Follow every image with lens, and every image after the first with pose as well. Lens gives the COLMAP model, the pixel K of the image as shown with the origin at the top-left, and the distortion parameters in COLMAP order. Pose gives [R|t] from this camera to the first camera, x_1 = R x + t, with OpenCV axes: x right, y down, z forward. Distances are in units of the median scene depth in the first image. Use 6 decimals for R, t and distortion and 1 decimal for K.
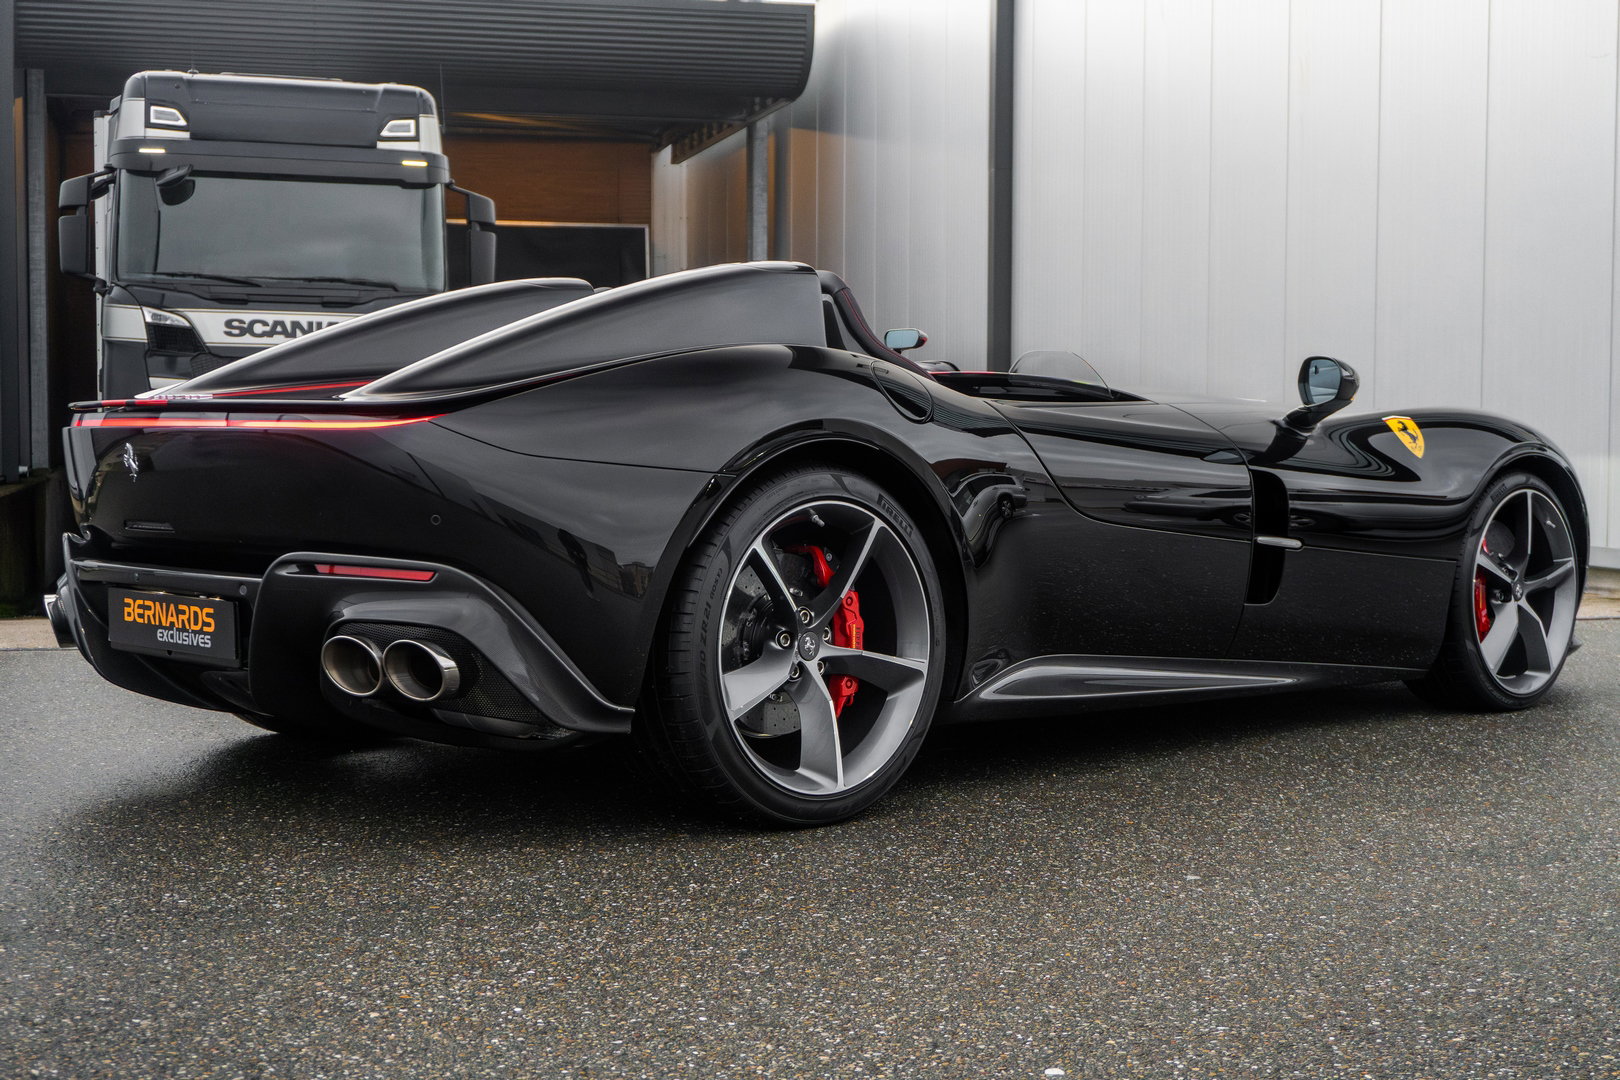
lens RADIAL K [[2215.7, 0, 810.0], [0, 2215.7, 540.0], [0, 0, 1]] dist [-0.013605, -0.078878]
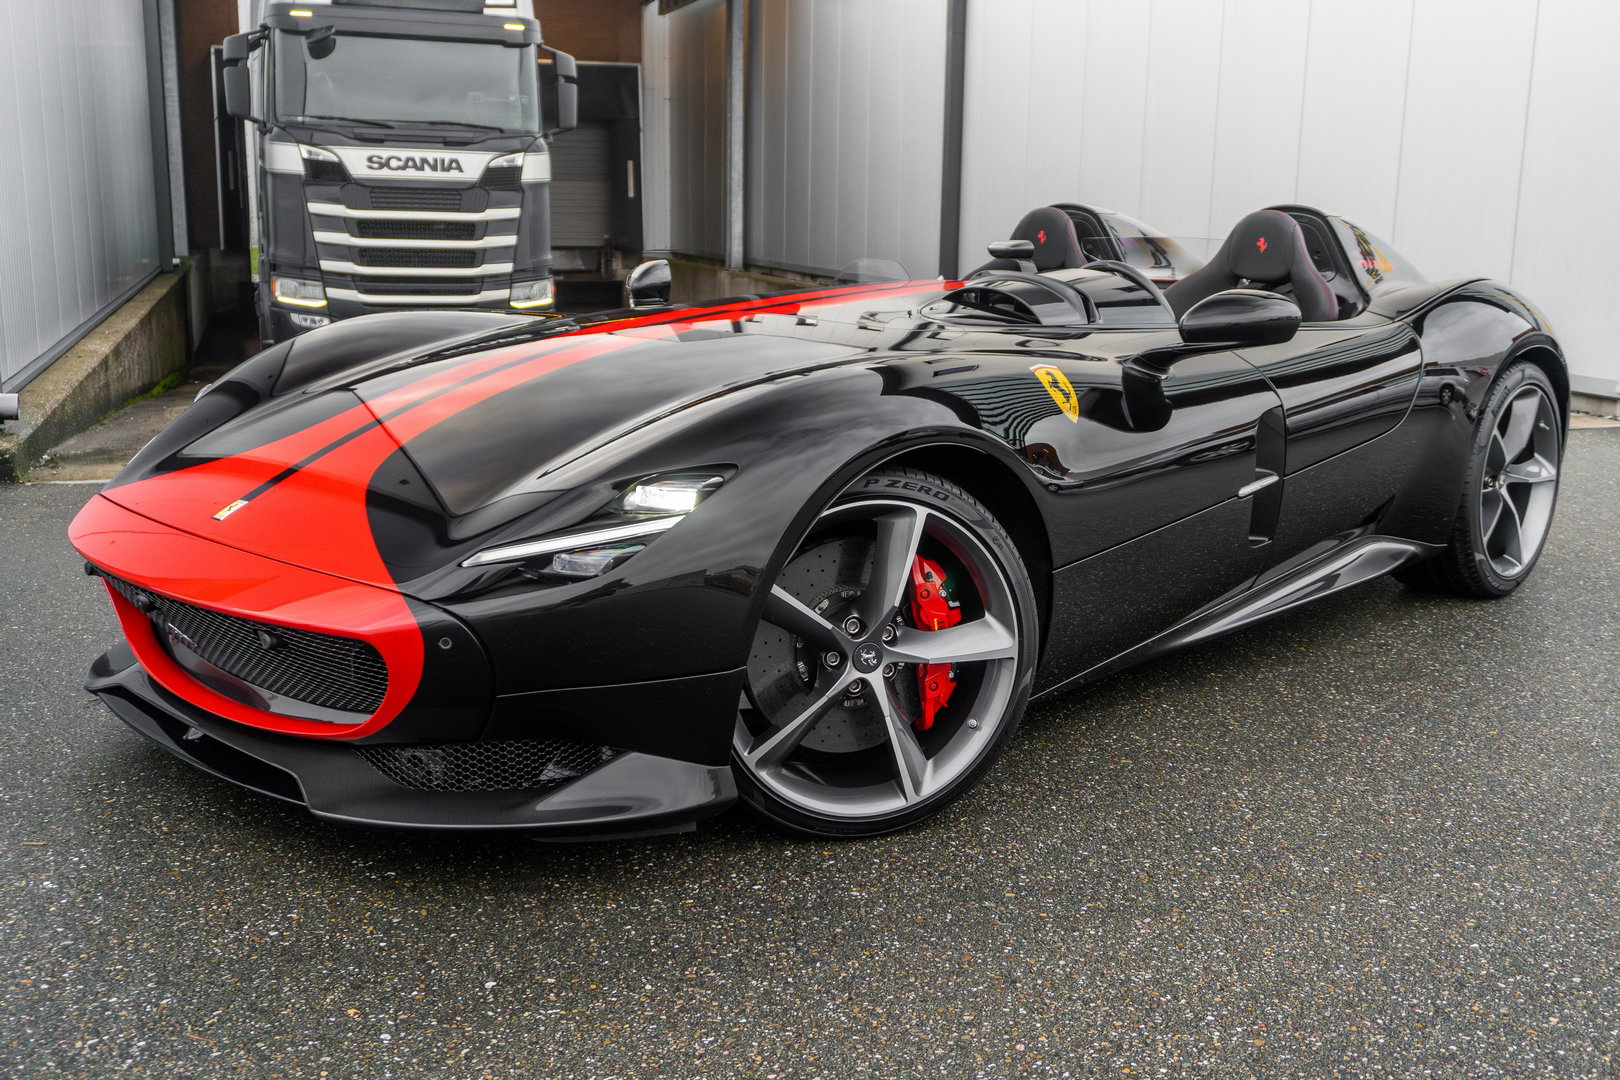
lens RADIAL K [[1588.4, 0, 779.7], [0, 1588.4, 536.5], [0, 0, 1]] dist [0.002342, -0.003154]
pose [[0.998745, -0.000907, 0.050069, -0.190006], [-0.006886, 0.987852, 0.155244, -0.069744], [-0.049602, -0.155394, 0.986606, 0.180662]]
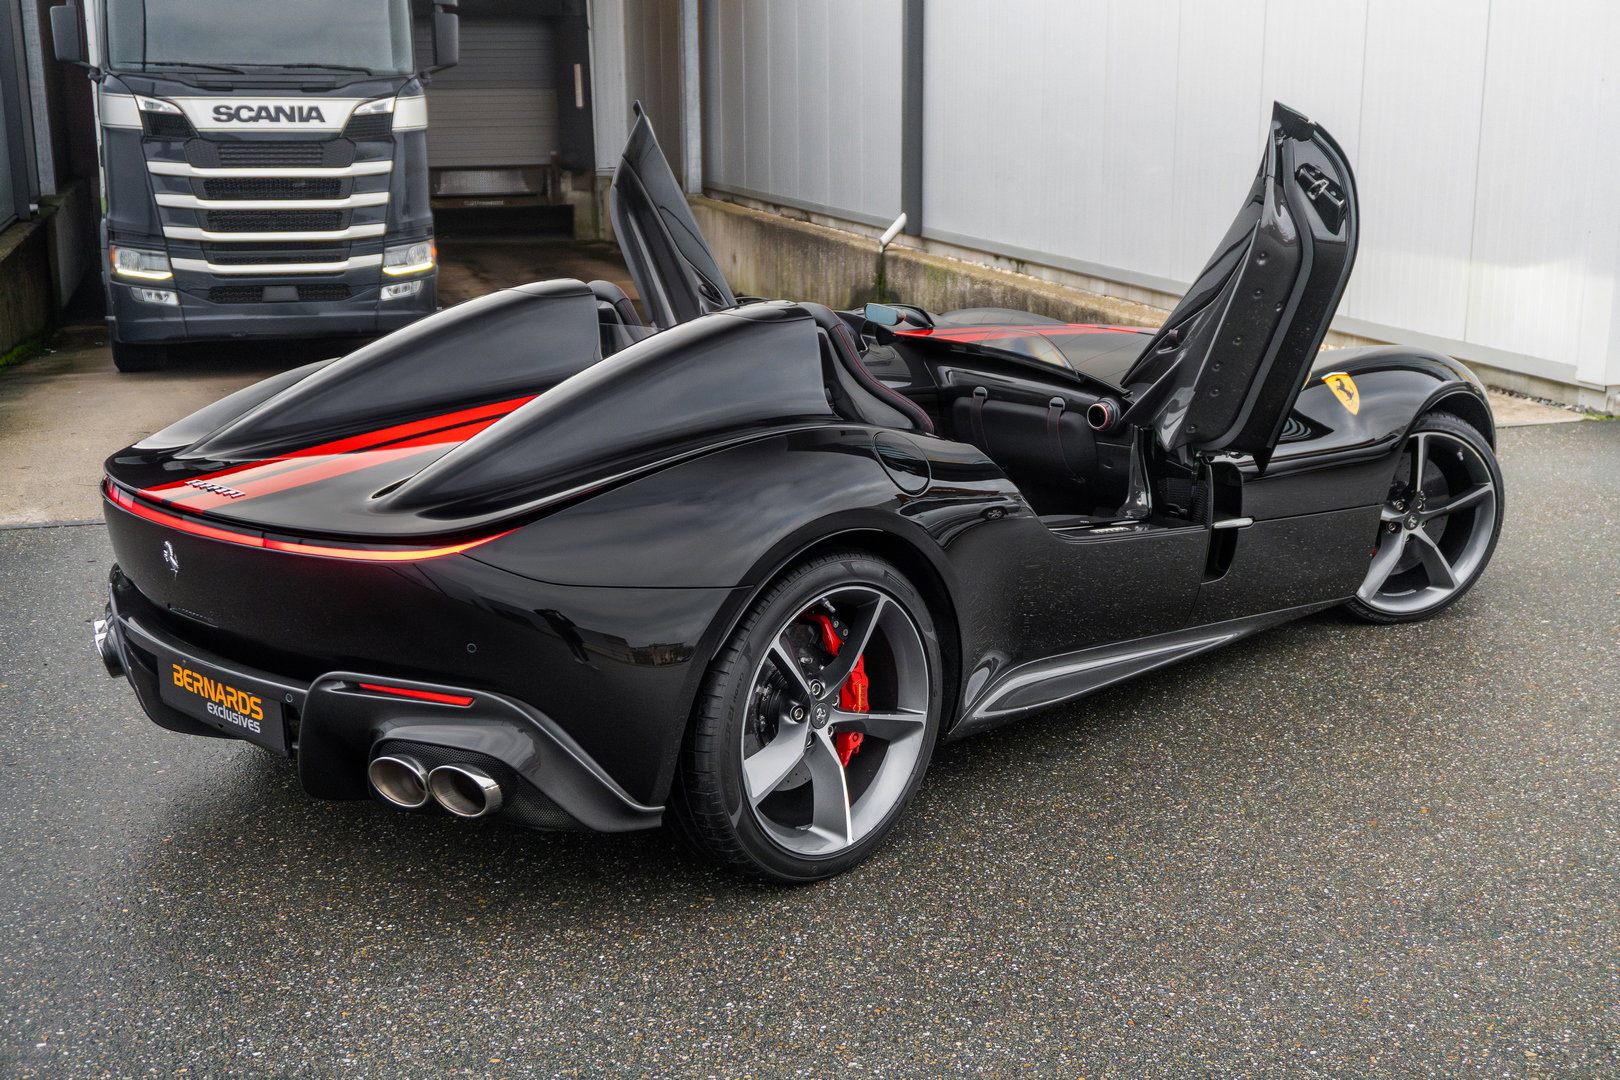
lens RADIAL K [[1886.5, 0, 773.4], [0, 1886.5, 538.4], [0, 0, 1]] dist [0.014139, -0.006363]
pose [[0.999587, -0.016744, 0.023341, -0.031836], [0.012033, 0.981896, 0.189037, -0.154914], [-0.026084, -0.188678, 0.981693, 0.086540]]
